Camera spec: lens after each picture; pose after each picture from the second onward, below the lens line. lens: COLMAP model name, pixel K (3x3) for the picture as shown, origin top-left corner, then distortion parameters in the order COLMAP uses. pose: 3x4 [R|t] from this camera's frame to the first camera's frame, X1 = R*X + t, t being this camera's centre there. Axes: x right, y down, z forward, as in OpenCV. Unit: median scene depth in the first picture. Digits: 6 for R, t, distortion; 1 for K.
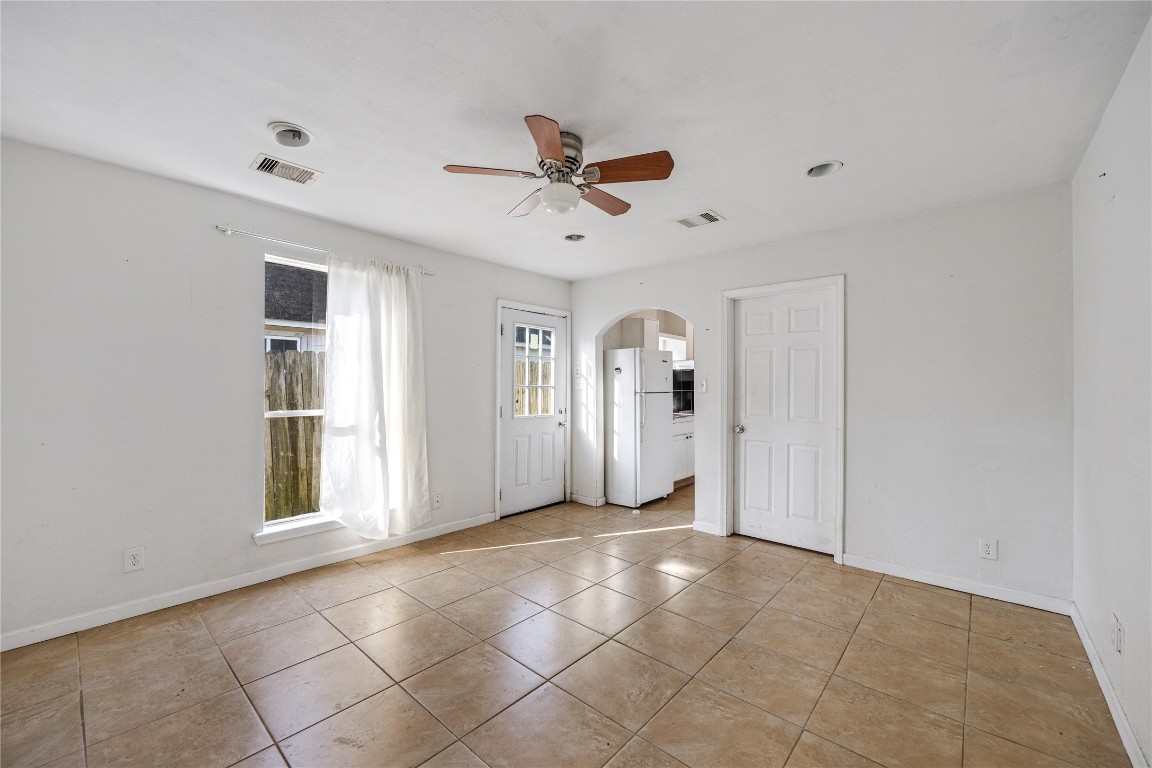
lens RADIAL K [[460.6, 0, 572.0], [0, 460.6, 380.8], [0, 0, 1]] dist [-0.000952, 0.000128]
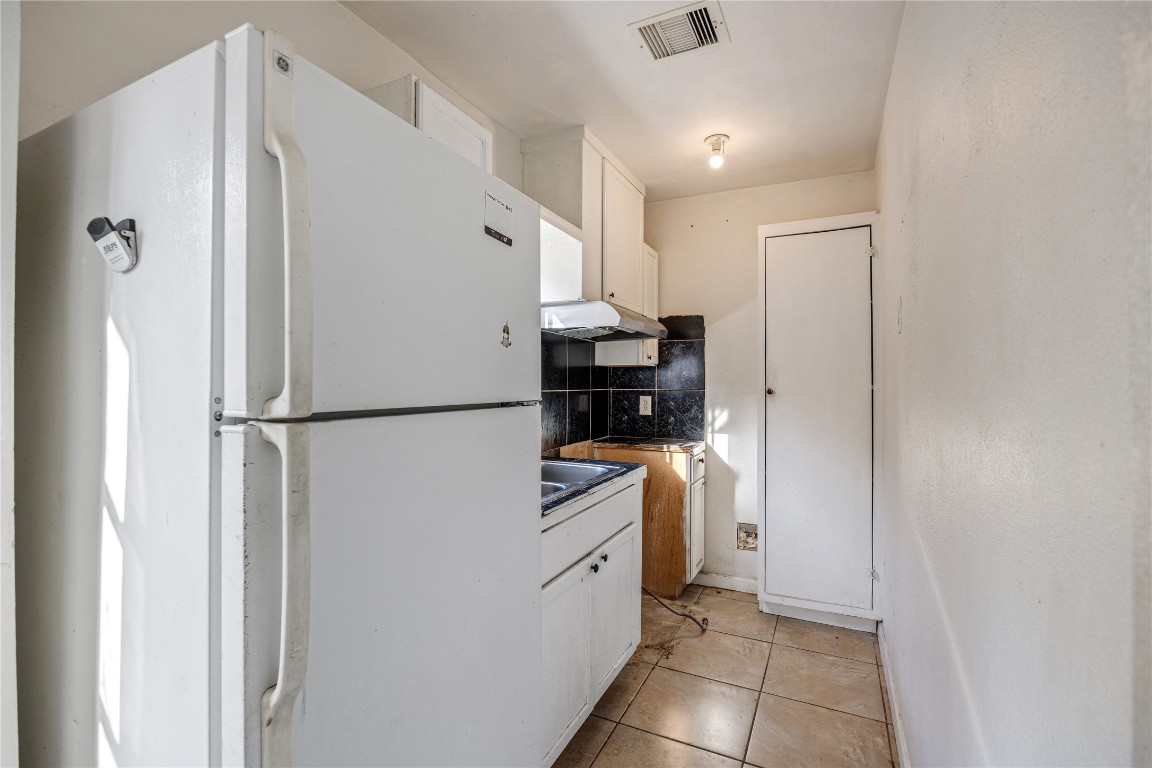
lens RADIAL K [[523.8, 0, 570.6], [0, 523.8, 385.1], [0, 0, 1]] dist [-0.005822, -0.000282]
pose [[0.966634, -0.004042, 0.256131, 0.144907], [0.001395, 0.999944, 0.010516, 0.012001], [-0.256159, -0.009807, 0.966585, 0.644717]]
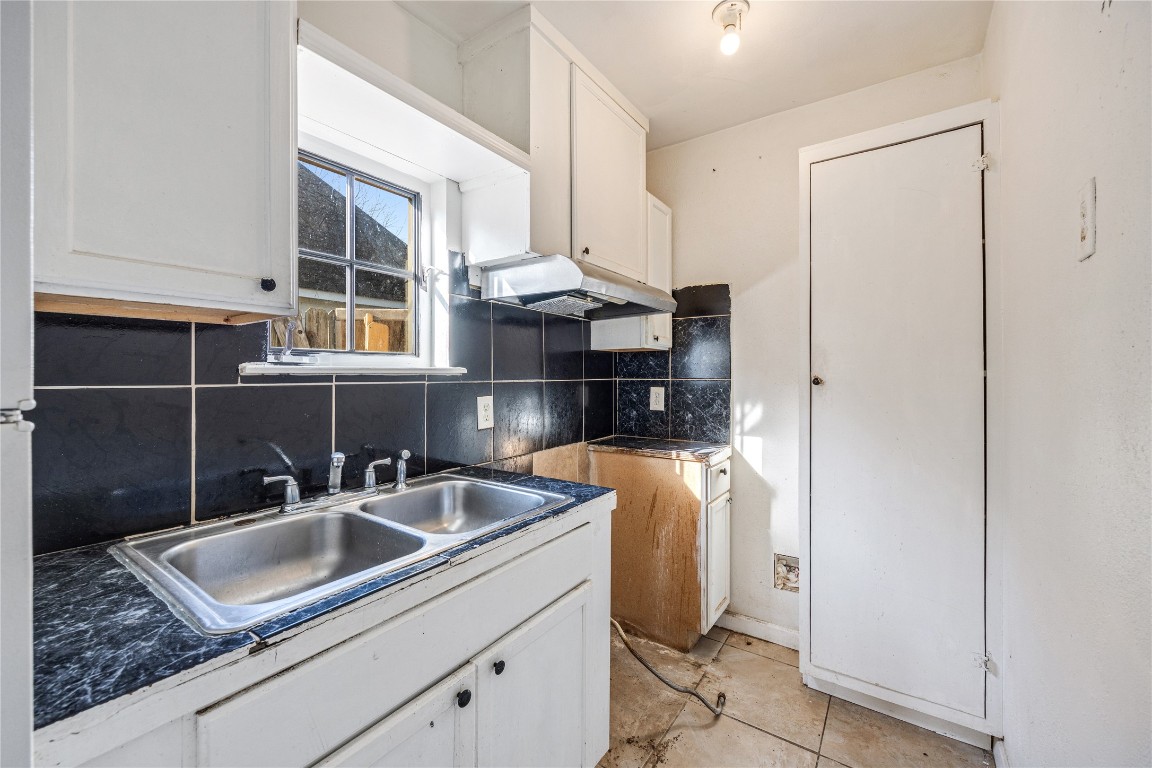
lens RADIAL K [[460.6, 0, 572.0], [0, 460.6, 380.8], [0, 0, 1]] dist [-0.000952, 0.000128]
pose [[0.994334, -0.011051, 0.105727, 0.247038], [0.009072, 0.999775, 0.019187, 0.015663], [-0.105915, -0.018120, 0.994210, 0.771849]]
